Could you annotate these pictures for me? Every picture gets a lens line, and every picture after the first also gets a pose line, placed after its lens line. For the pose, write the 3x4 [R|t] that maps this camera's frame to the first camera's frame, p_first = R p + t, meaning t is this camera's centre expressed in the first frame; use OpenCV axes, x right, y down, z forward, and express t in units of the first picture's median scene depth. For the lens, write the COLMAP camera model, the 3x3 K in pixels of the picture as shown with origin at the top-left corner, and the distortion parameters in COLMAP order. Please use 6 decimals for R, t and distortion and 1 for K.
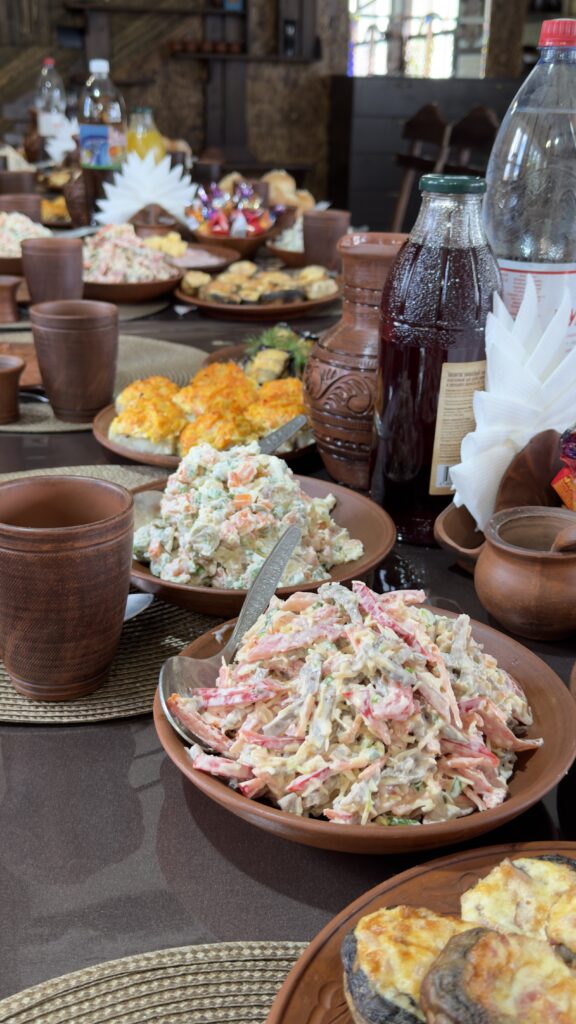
lens RADIAL K [[1020.8, 0, 304.9], [0, 1020.8, 516.9], [0, 0, 1]] dist [0.143529, -0.329350]
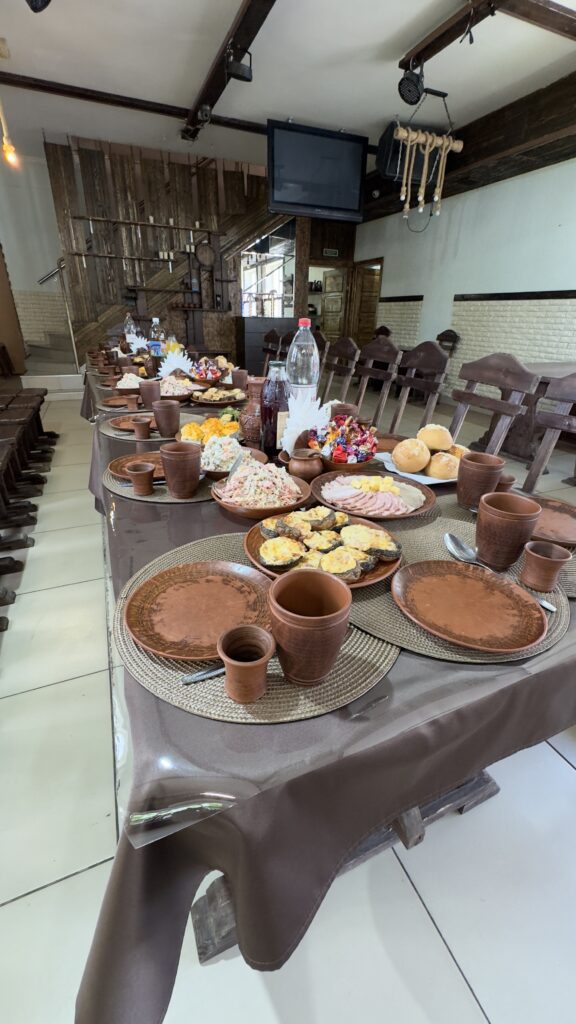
lens RADIAL K [[407.4, 0, 288.0], [0, 407.4, 512.0], [0, 0, 1]] dist [-0.000074, -0.000160]
pose [[0.989989, -0.060427, 0.127555, -0.014483], [0.053869, 0.997073, 0.054254, 0.049774], [-0.130460, -0.046840, 0.990346, -0.180566]]
